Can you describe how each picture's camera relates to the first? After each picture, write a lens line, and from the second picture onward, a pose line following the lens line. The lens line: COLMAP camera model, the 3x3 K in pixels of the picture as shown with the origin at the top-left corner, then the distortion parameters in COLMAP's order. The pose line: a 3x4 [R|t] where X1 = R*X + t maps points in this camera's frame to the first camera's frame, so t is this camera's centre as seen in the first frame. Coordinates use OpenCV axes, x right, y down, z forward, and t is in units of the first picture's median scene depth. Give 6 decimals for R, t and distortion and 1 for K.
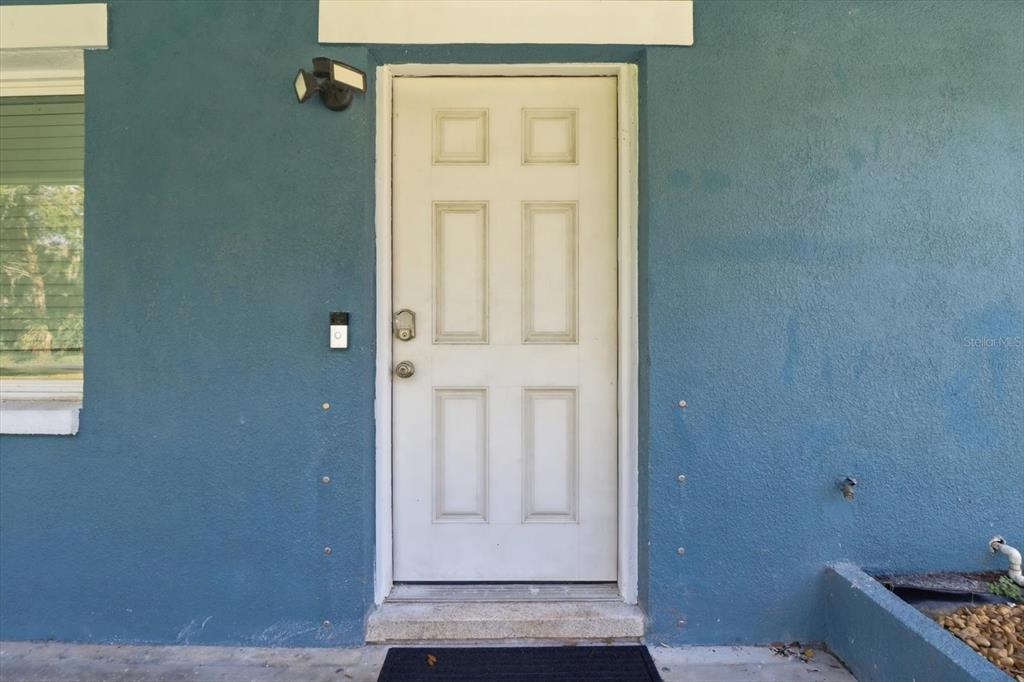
lens RADIAL K [[492.2, 0, 511.0], [0, 492.2, 335.5], [0, 0, 1]] dist [-0.011894, -0.000439]
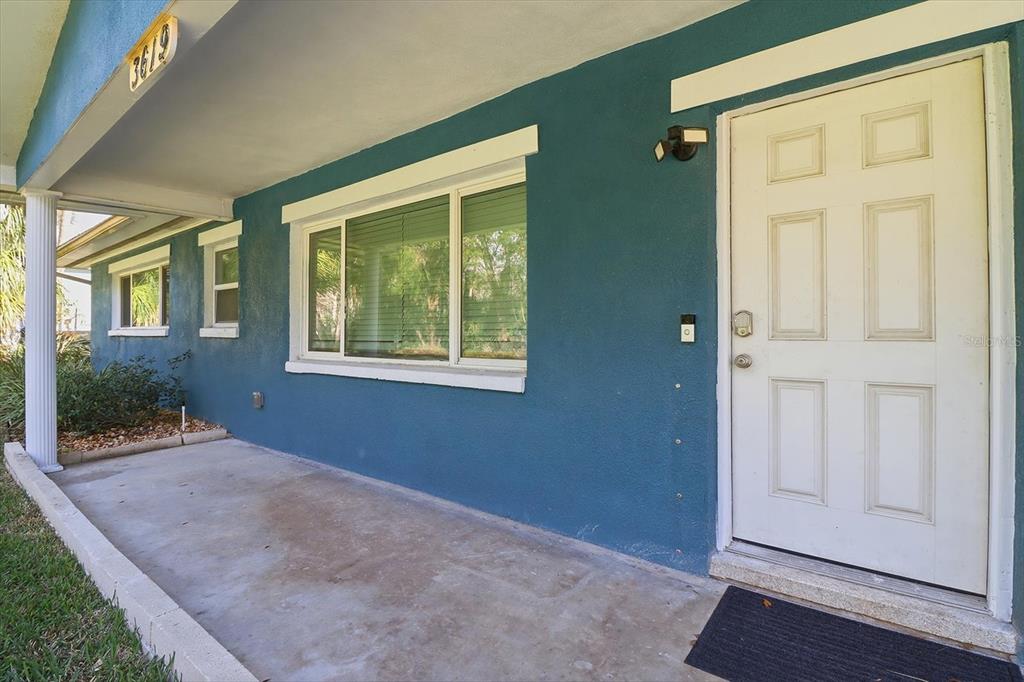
lens RADIAL K [[484.6, 0, 508.4], [0, 484.6, 326.5], [0, 0, 1]] dist [0.000817, -0.009665]
pose [[0.787544, -0.004583, -0.616241, 0.063861], [0.000367, 0.999976, -0.006967, -0.006461], [0.616258, 0.005260, 0.787527, -0.290624]]
